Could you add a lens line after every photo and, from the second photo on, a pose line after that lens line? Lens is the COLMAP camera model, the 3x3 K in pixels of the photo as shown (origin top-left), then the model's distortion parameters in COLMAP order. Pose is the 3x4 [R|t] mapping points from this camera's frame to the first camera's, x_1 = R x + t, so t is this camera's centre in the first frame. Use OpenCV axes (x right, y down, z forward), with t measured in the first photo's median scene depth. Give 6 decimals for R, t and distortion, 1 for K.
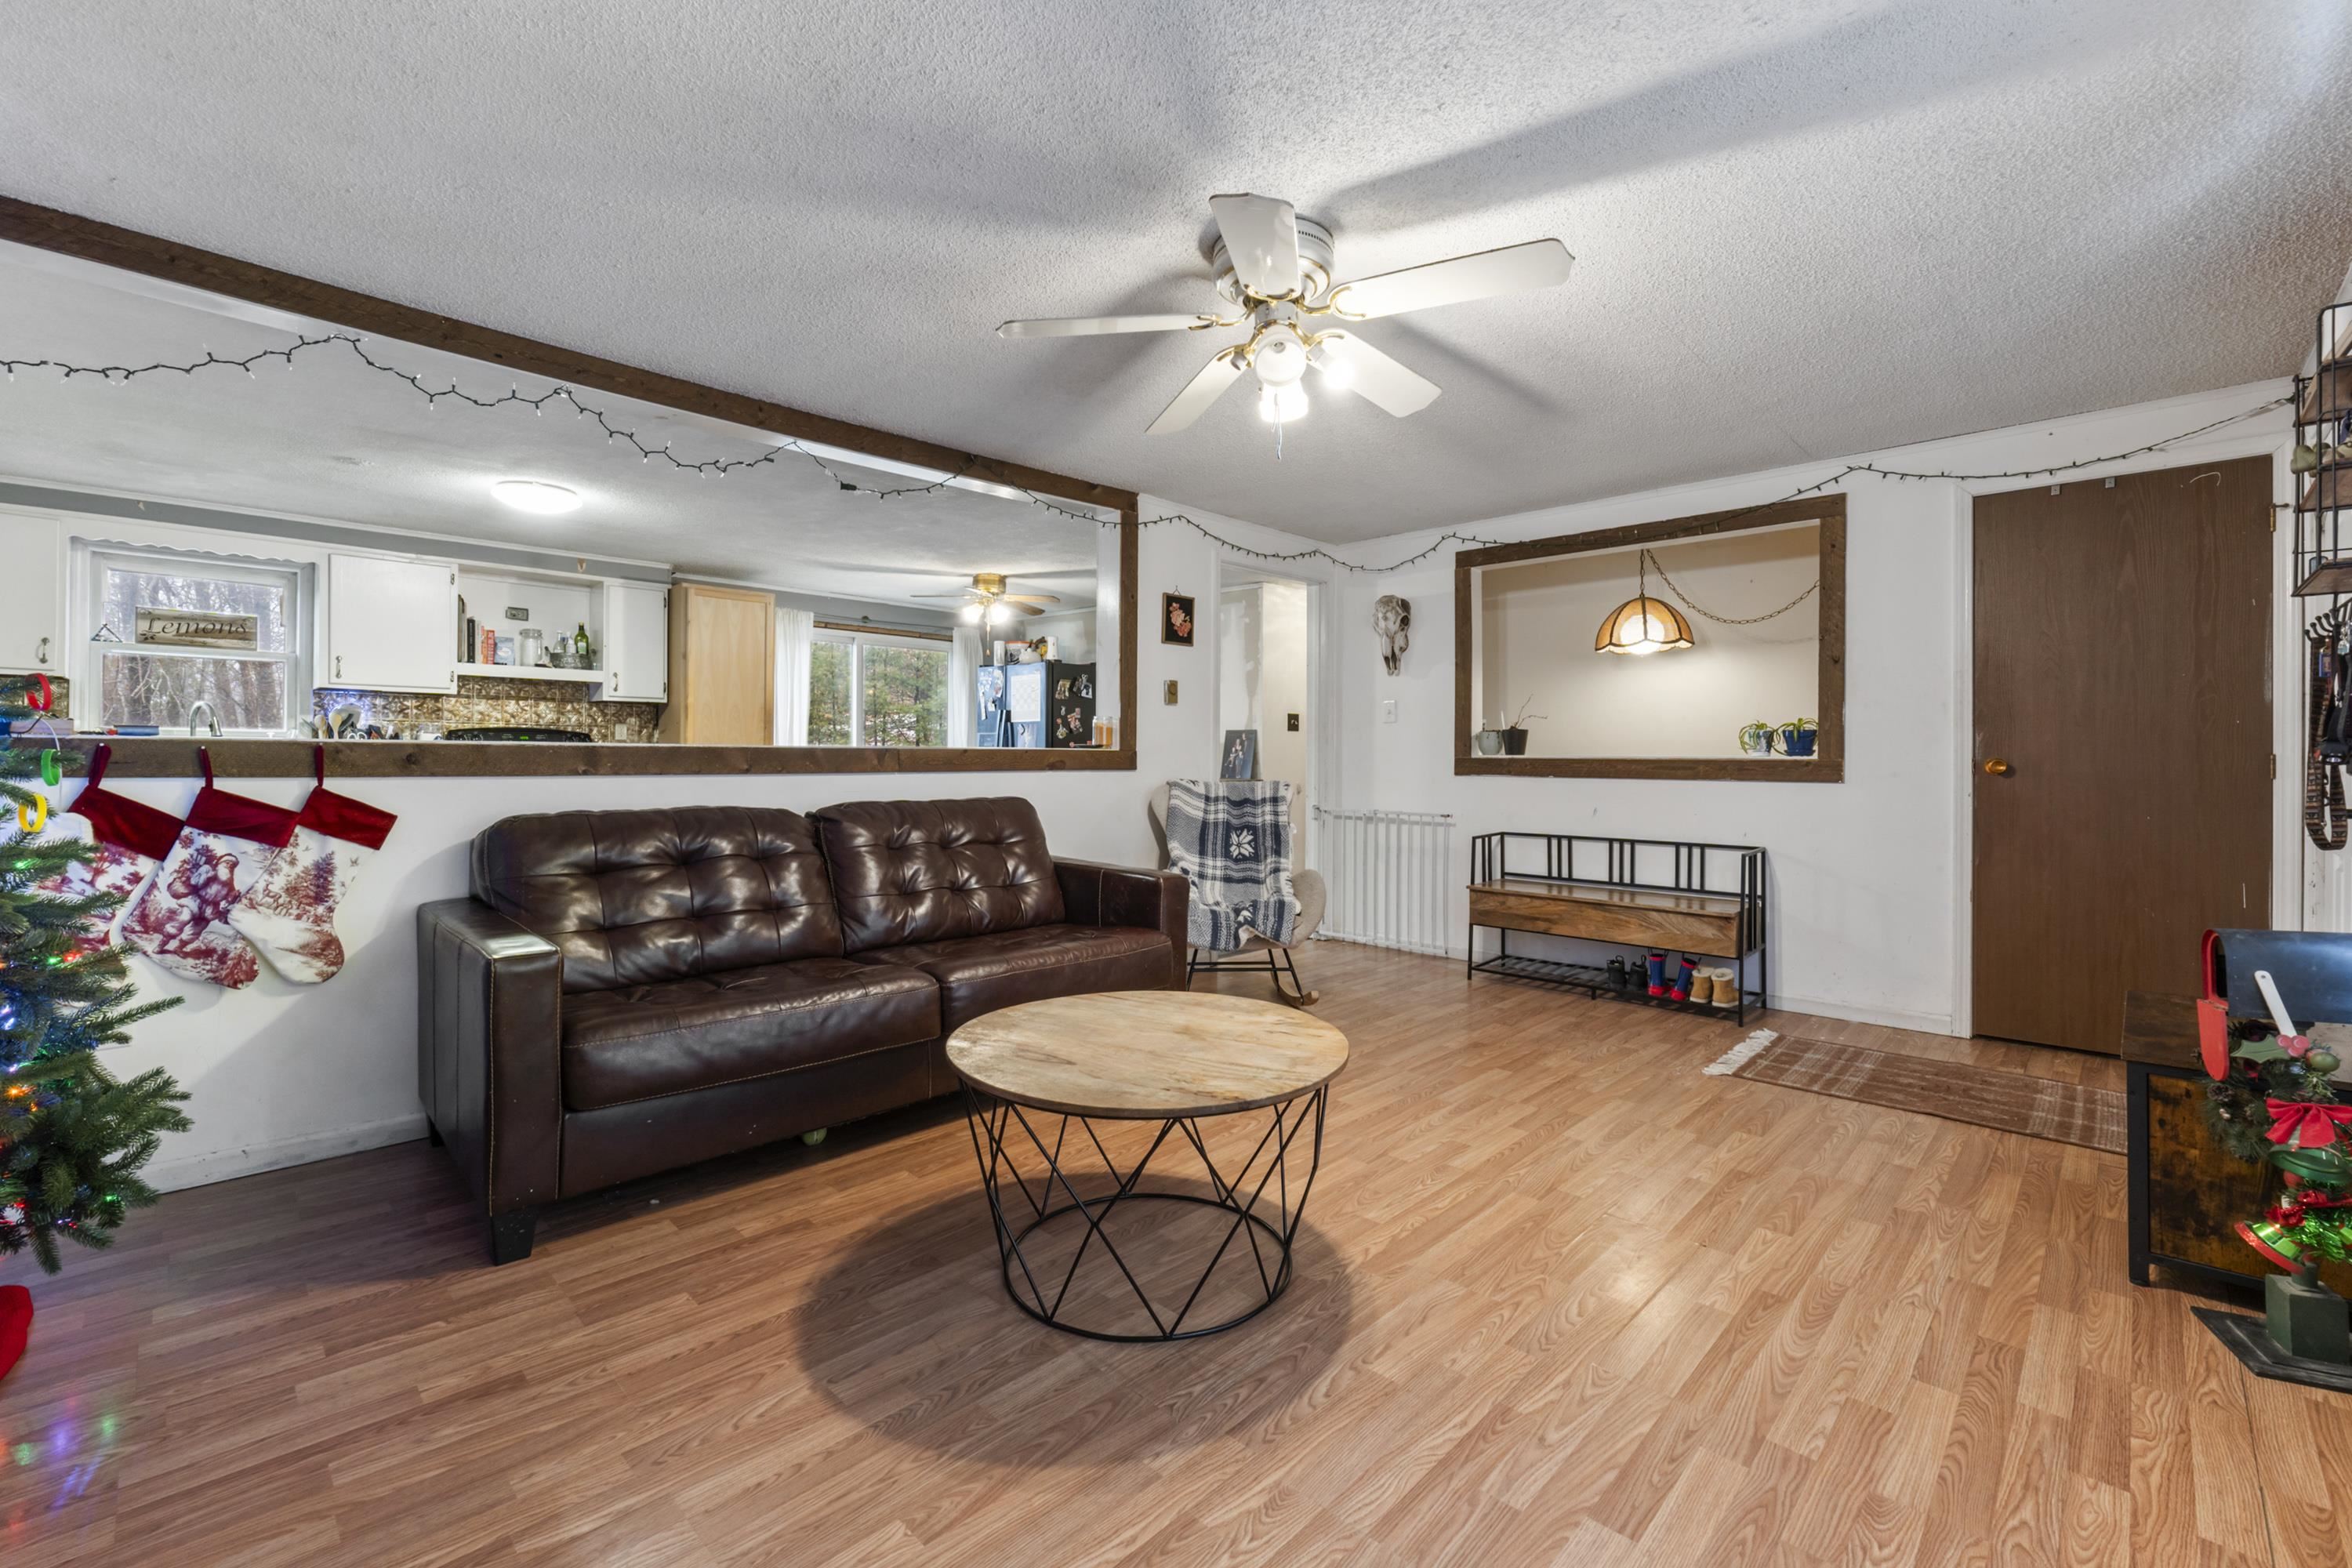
lens RADIAL K [[989.0, 0, 1166.4], [0, 989.0, 756.0], [0, 0, 1]] dist [-0.000019, -0.000154]
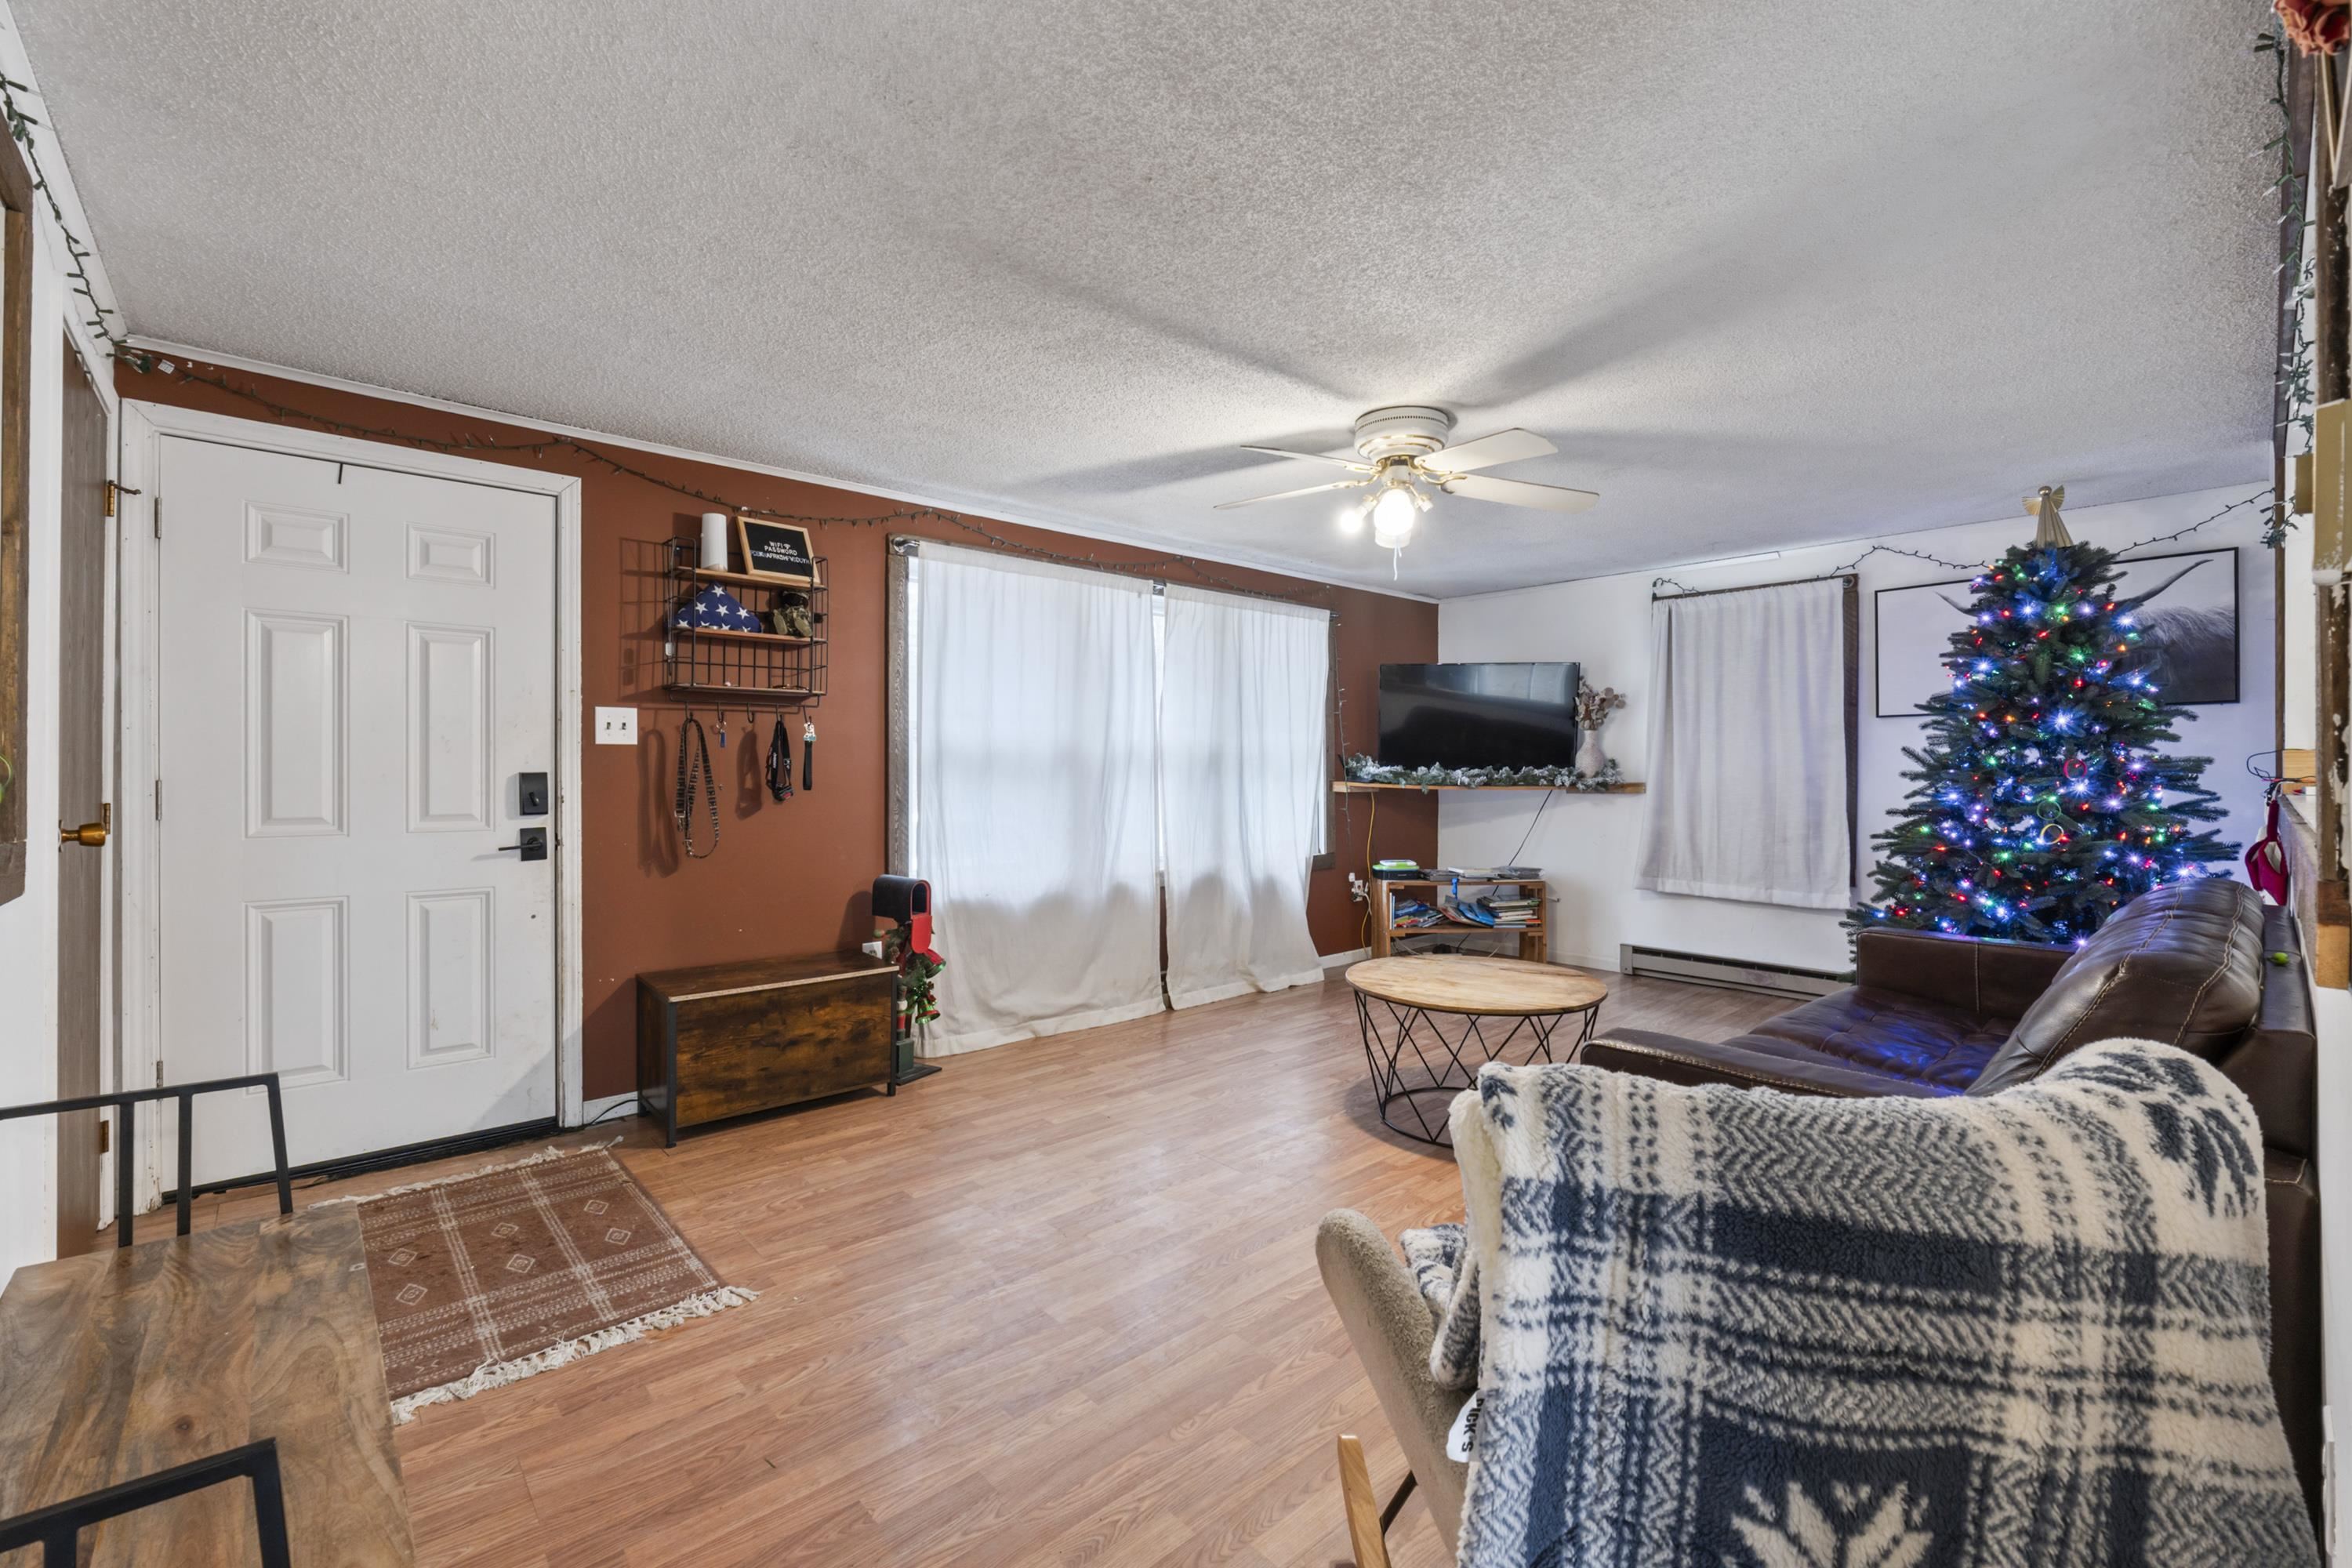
lens RADIAL K [[1003.4, 0, 1170.0], [0, 1003.4, 764.7], [0, 0, 1]] dist [-0.000770, -0.000368]
pose [[-0.998147, -0.005211, 0.060623, 0.147508], [-0.005368, 0.999983, -0.002435, -0.021646], [-0.060610, -0.002756, -0.998158, 1.062946]]
